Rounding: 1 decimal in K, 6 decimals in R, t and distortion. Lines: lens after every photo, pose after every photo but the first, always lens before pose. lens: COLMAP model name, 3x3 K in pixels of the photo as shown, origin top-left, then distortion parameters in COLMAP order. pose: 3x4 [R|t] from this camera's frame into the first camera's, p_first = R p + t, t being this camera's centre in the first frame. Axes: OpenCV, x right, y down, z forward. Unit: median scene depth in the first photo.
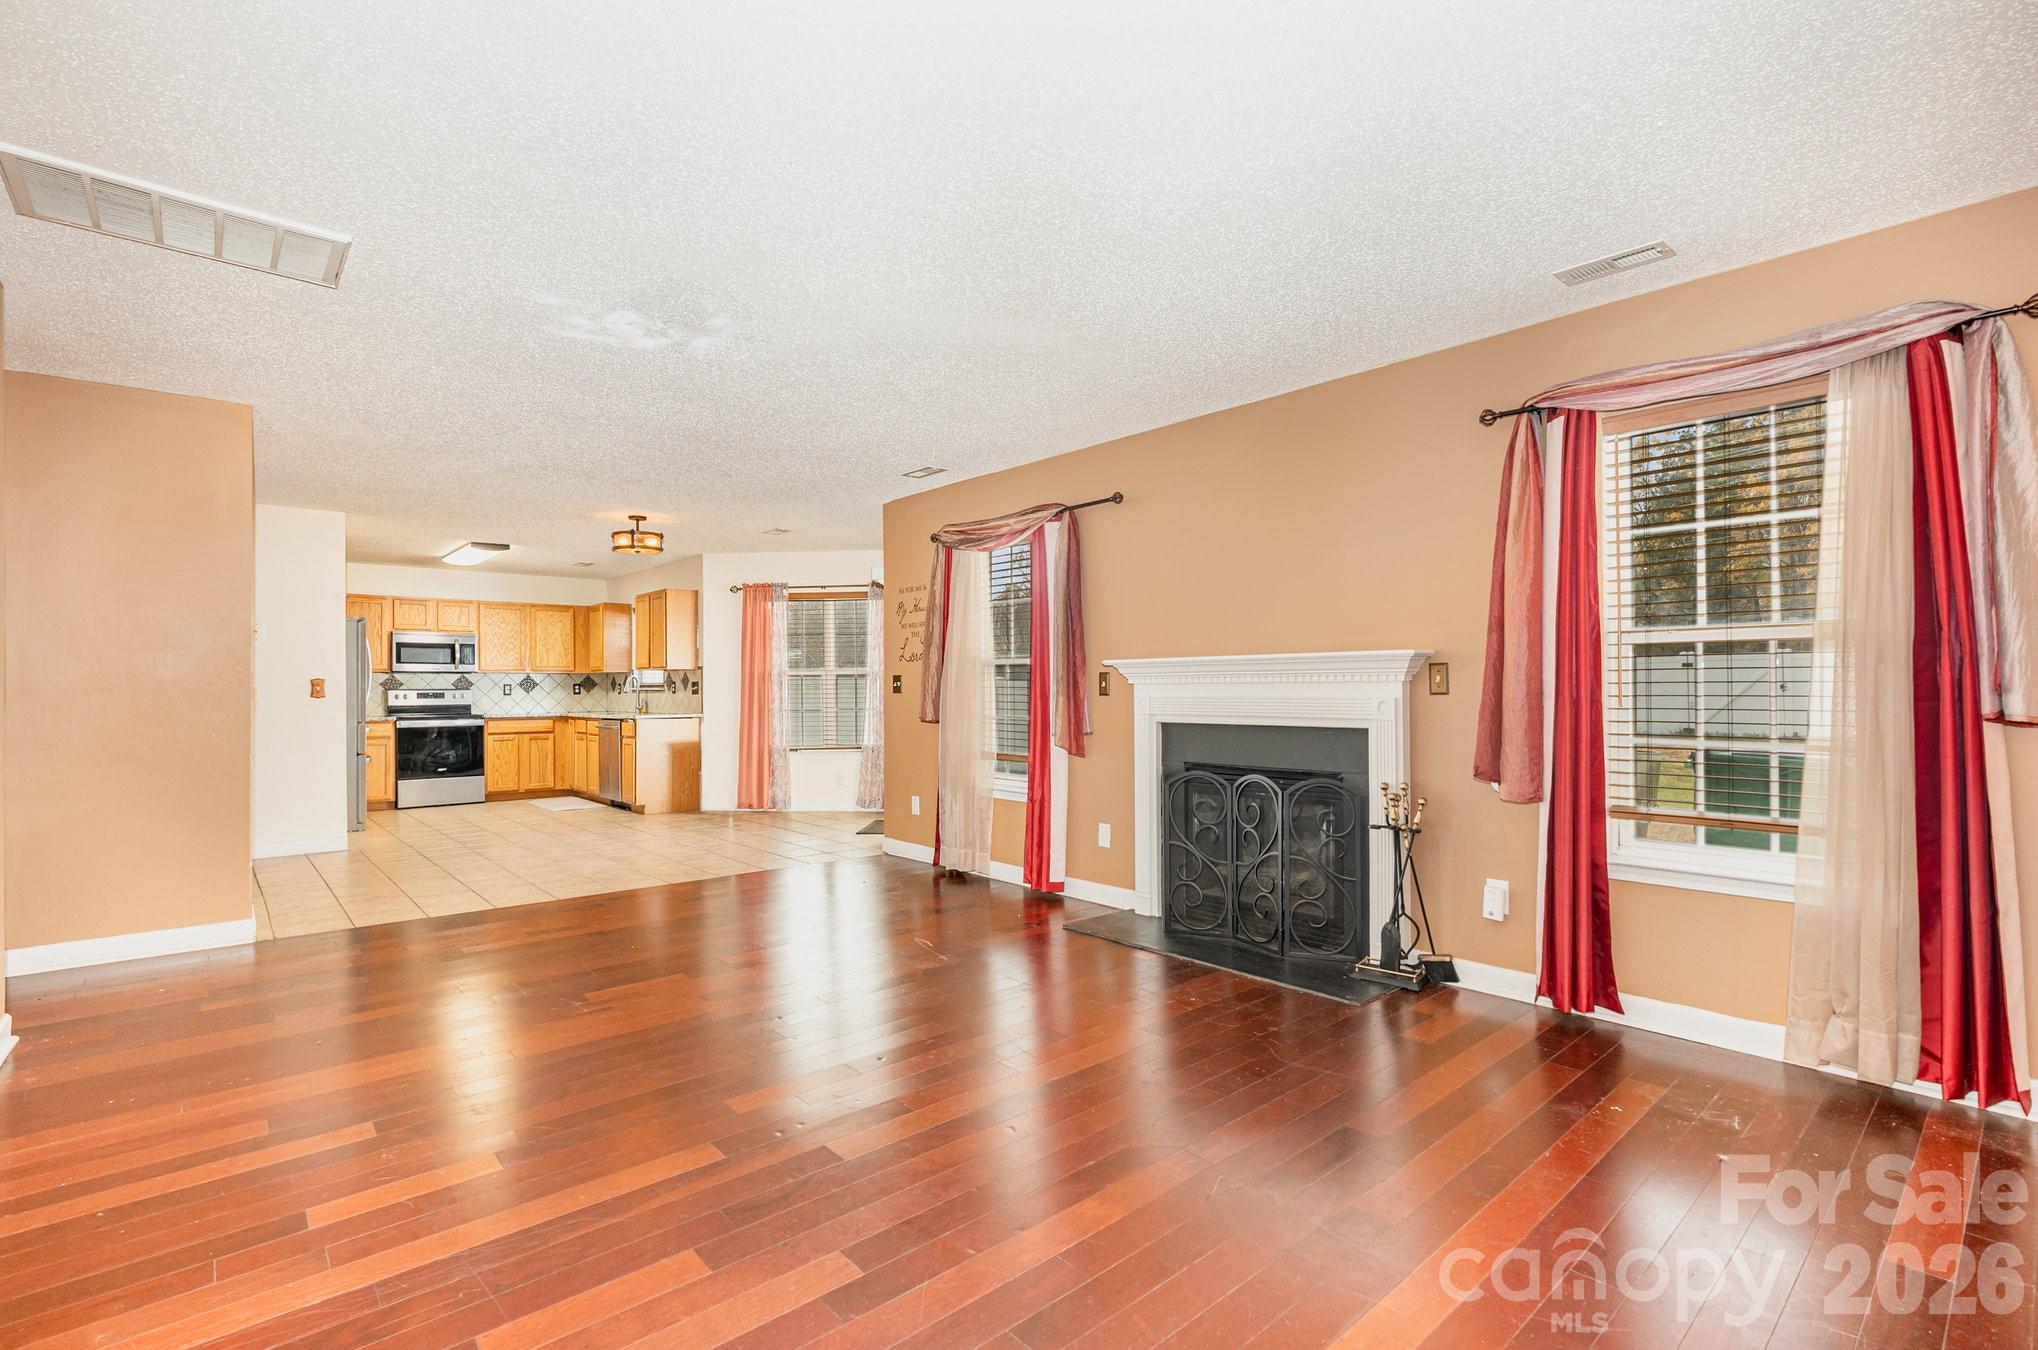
lens RADIAL K [[938.5, 0, 1018.8], [0, 938.5, 683.0], [0, 0, 1]] dist [-0.011754, 0.004391]
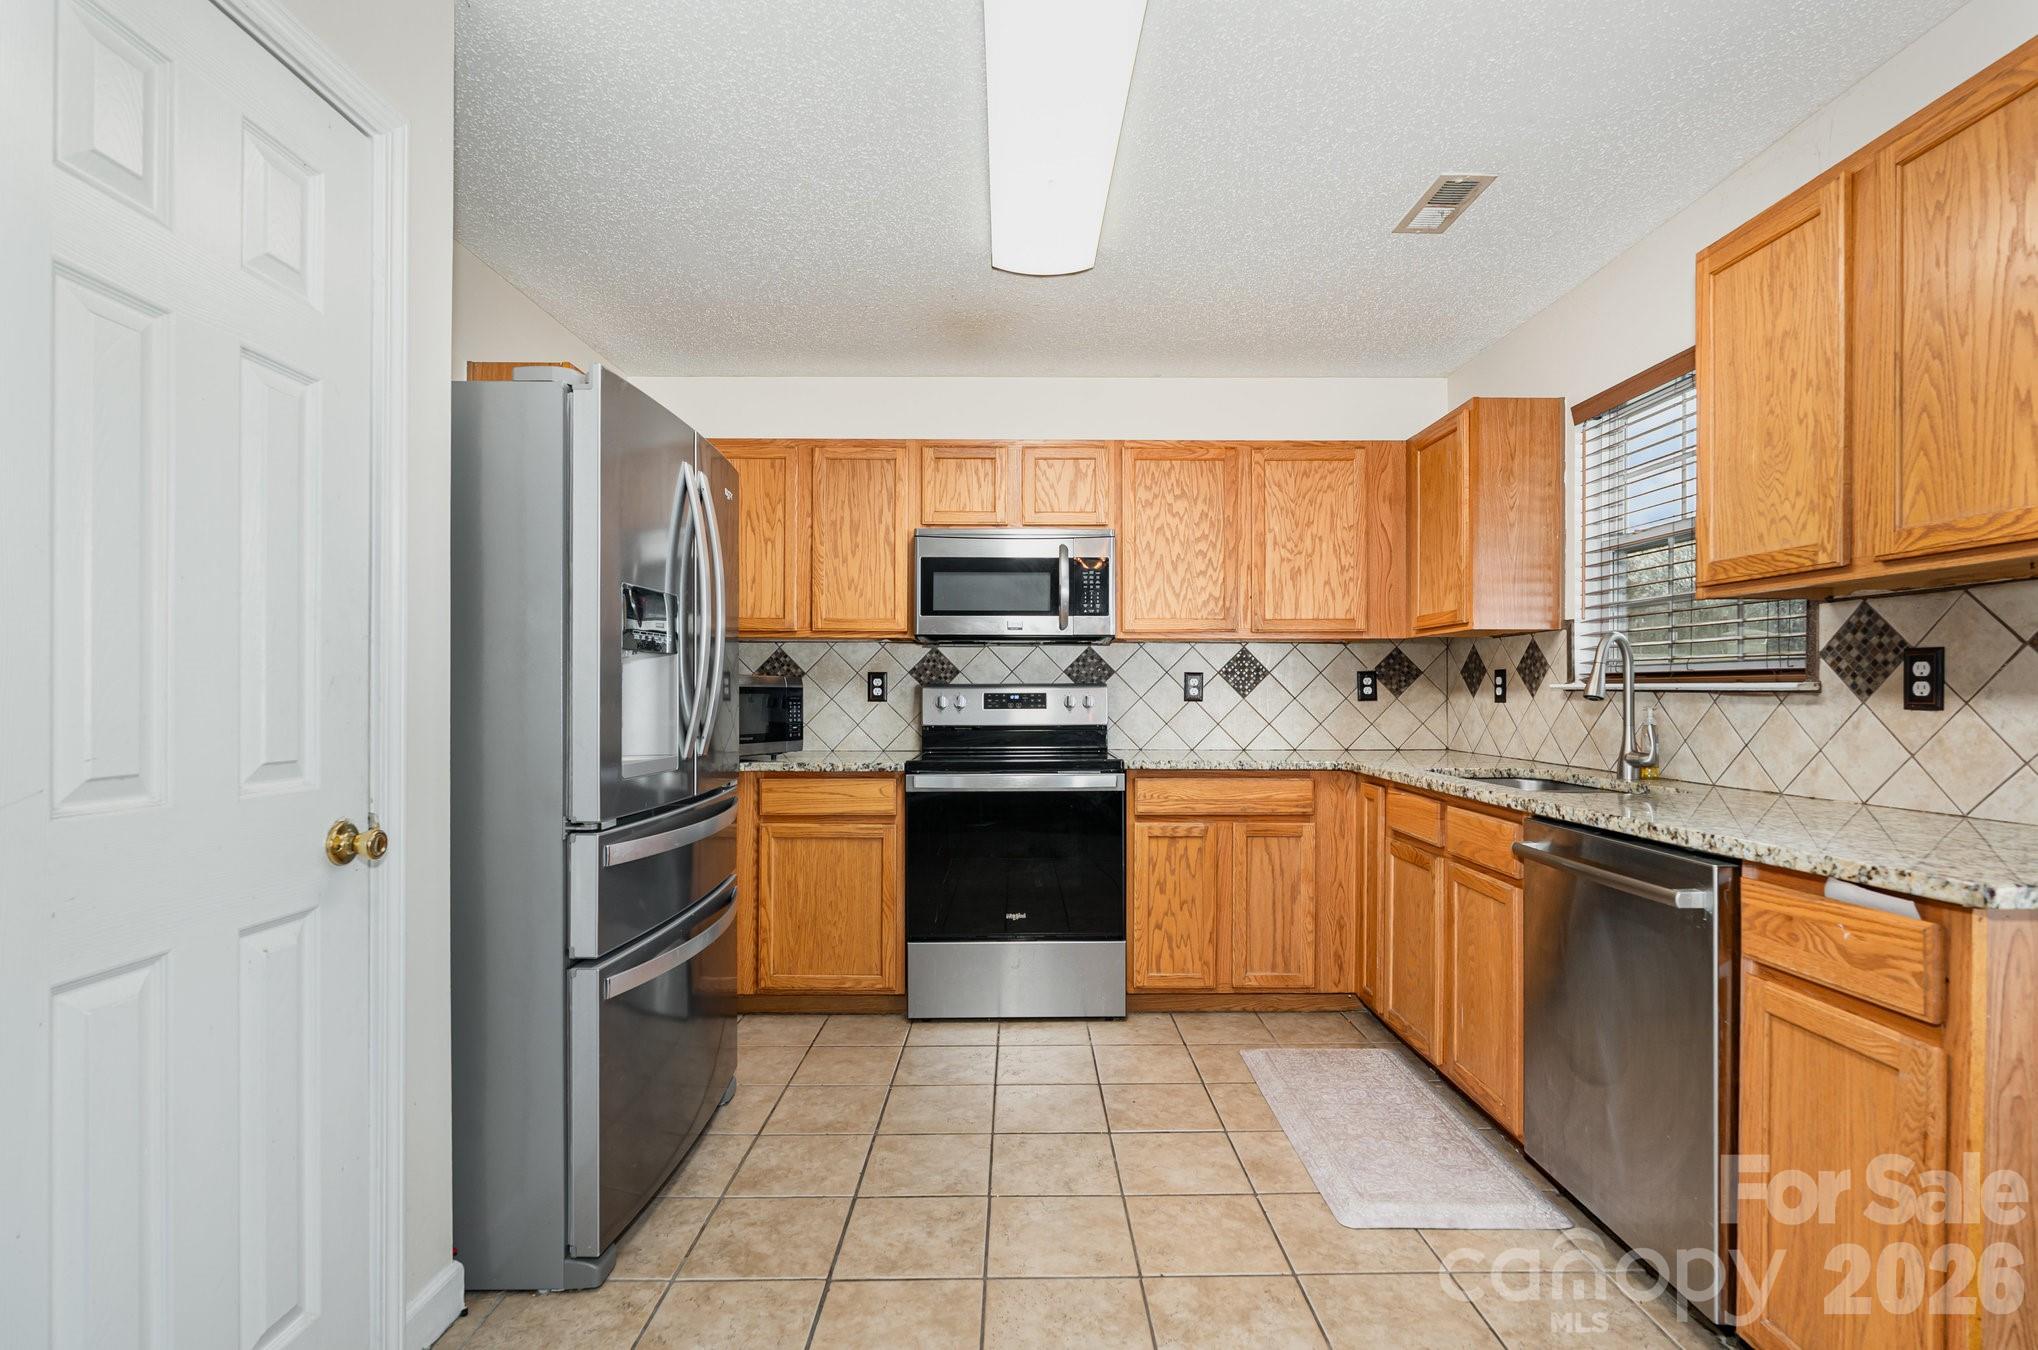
lens RADIAL K [[938.5, 0, 1024.9], [0, 938.5, 693.5], [0, 0, 1]] dist [-0.011754, 0.004391]
pose [[0.757837, 0.008578, -0.652387, -0.378725], [-0.000703, 0.999924, 0.012331, 0.005692], [0.652443, -0.008887, 0.757786, 0.720877]]
